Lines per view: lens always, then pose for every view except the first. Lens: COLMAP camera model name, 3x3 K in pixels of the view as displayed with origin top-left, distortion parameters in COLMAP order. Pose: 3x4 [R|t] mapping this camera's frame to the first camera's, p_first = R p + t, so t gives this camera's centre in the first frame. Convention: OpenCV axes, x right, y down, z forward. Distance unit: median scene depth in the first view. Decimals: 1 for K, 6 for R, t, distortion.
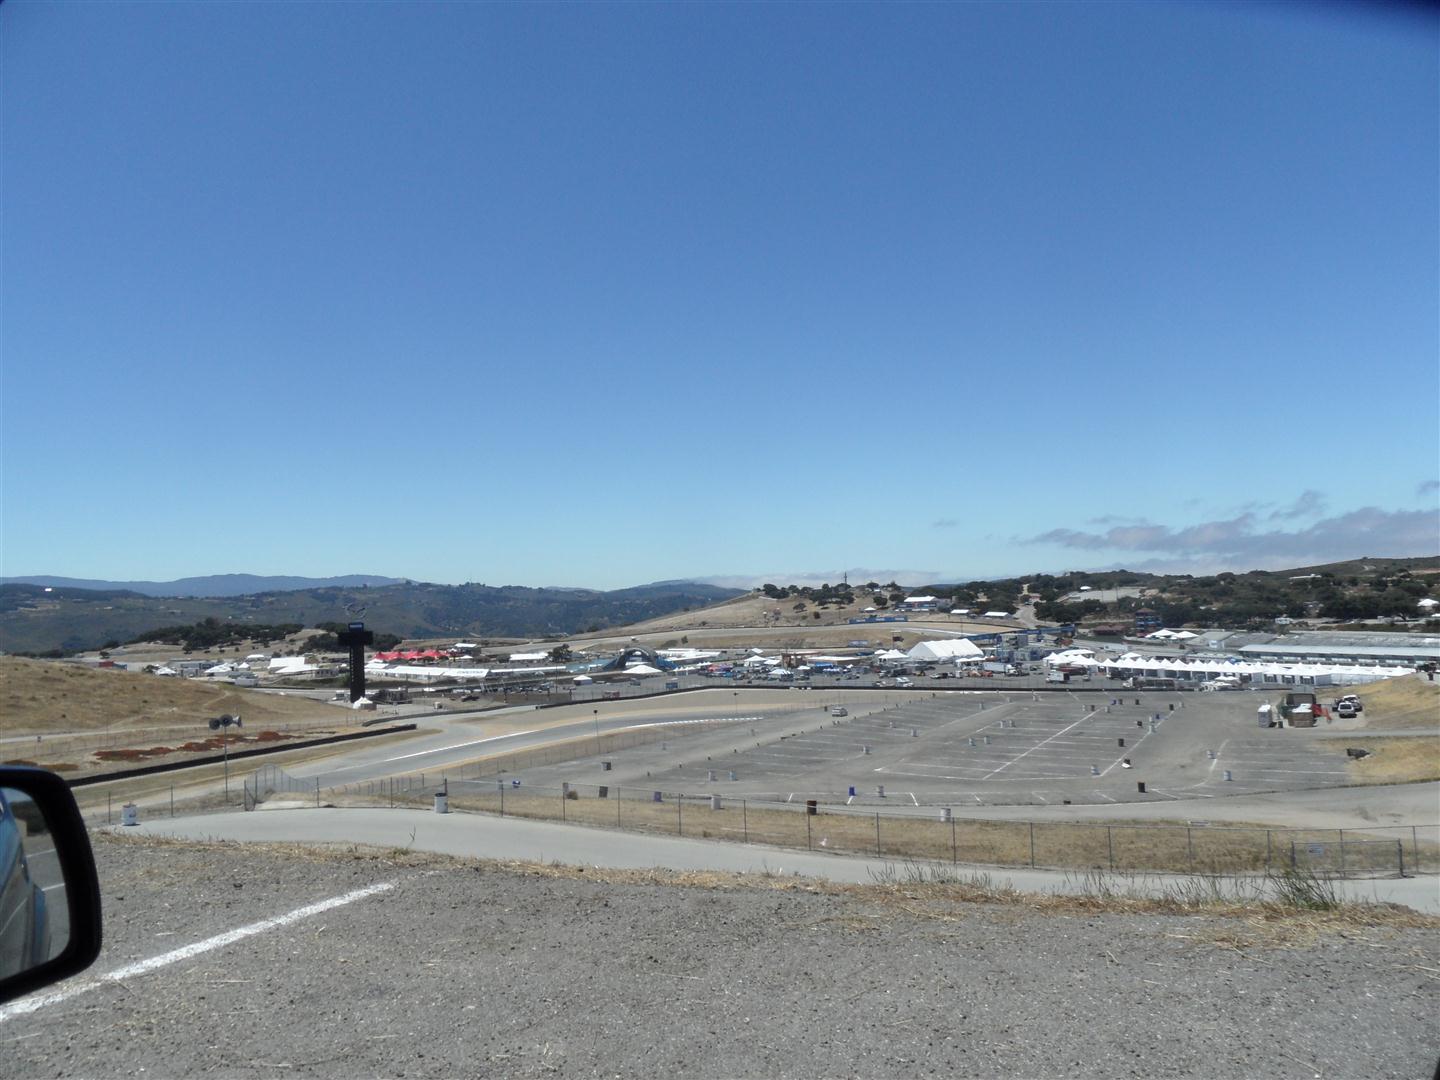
lens RADIAL K [[1039.1, 0, 717.0], [0, 1039.1, 529.3], [0, 0, 1]] dist [-0.043517, 0.034777]
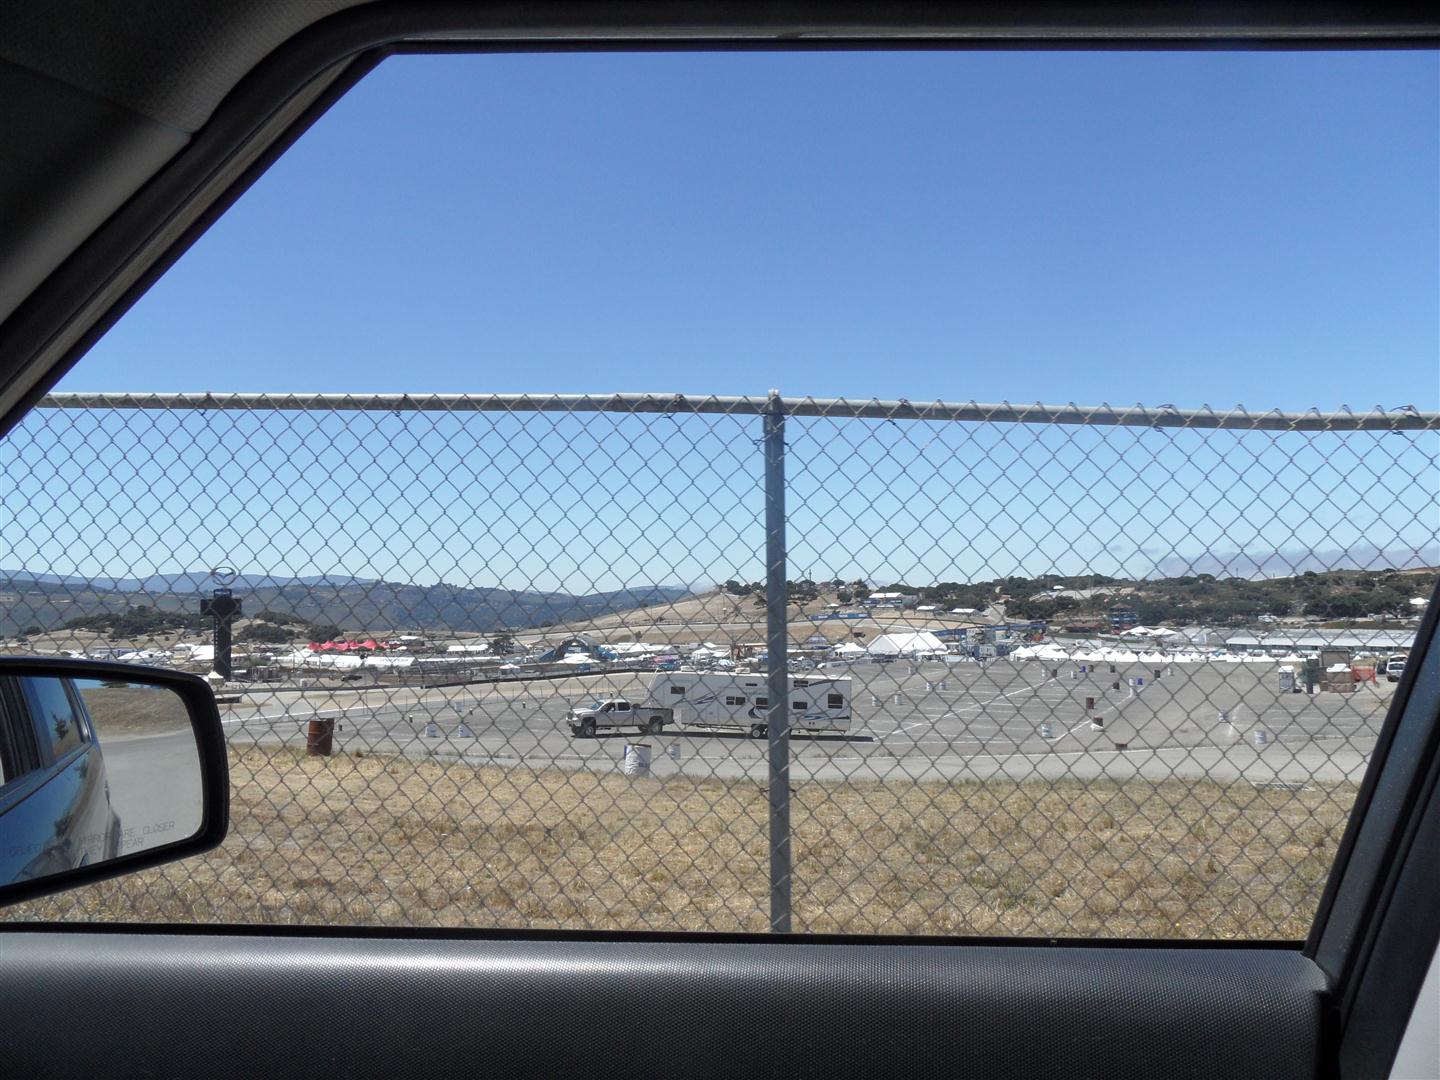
lens RADIAL K [[1039.1, 0, 718.9], [0, 1039.1, 535.0], [0, 0, 1]] dist [-0.043517, 0.034777]
pose [[0.999586, 0.018237, 0.022266, 0.024241], [-0.018207, 0.999833, -0.001550, 0.018865], [-0.022291, 0.001144, 0.999751, 0.060336]]
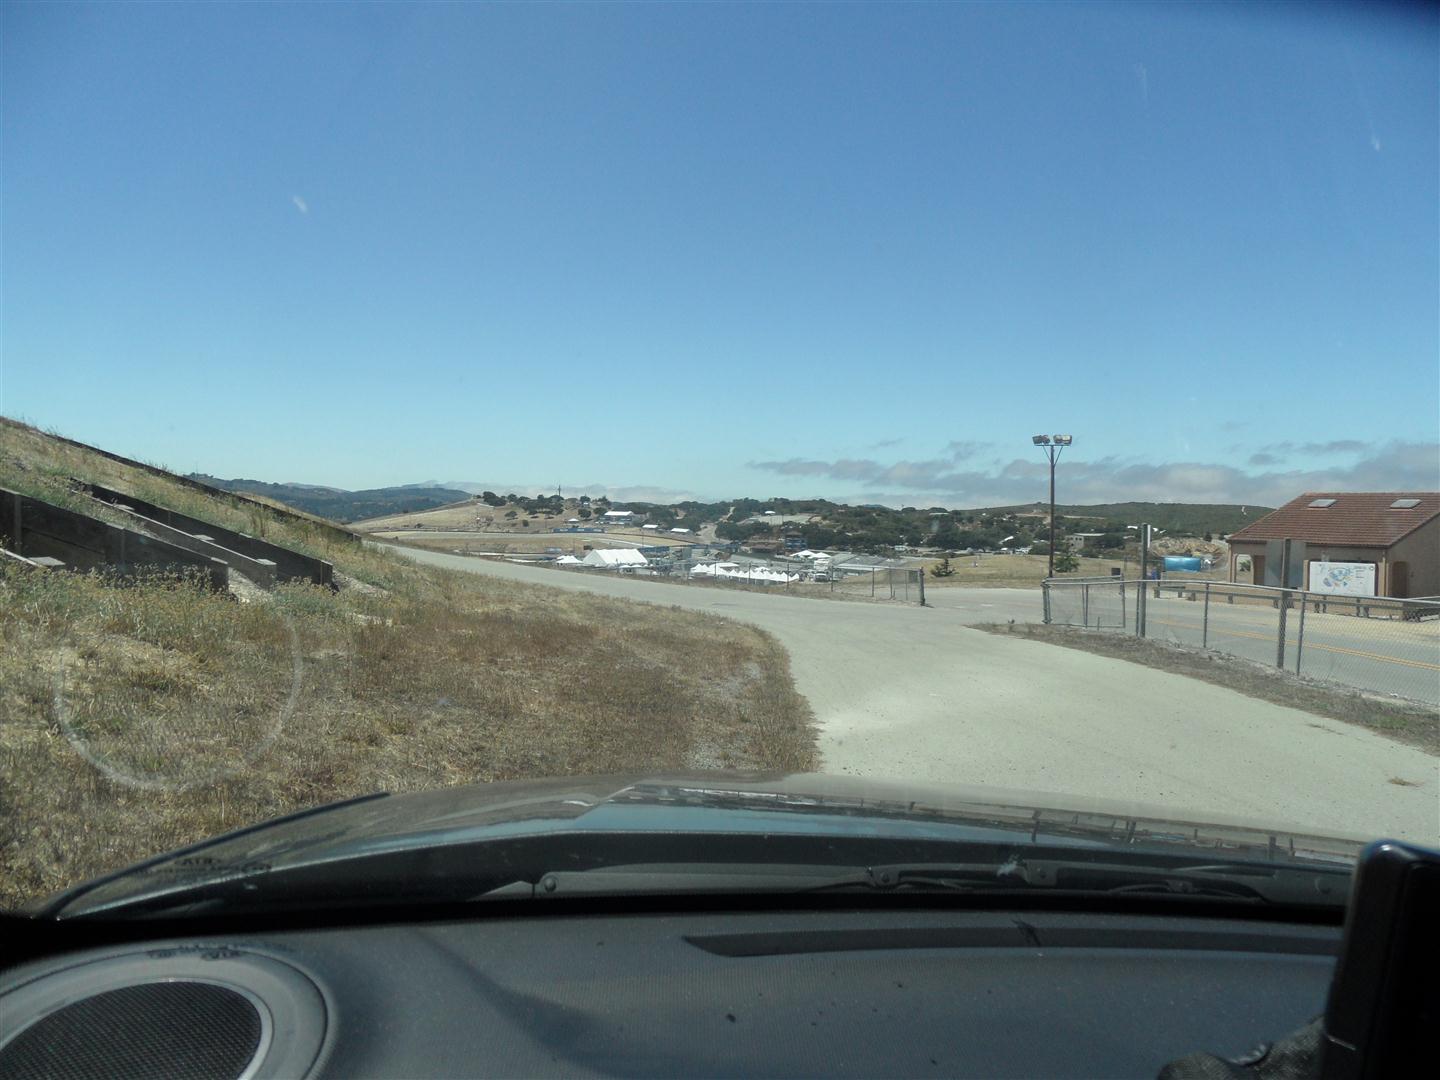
lens RADIAL K [[1039.1, 0, 714.0], [0, 1039.1, 546.9], [0, 0, 1]] dist [-0.043517, 0.034777]
pose [[0.972031, 0.049695, 0.229537, 0.051234], [-0.072266, 0.993226, 0.090994, -0.005031], [-0.223460, -0.105037, 0.969037, -0.097097]]
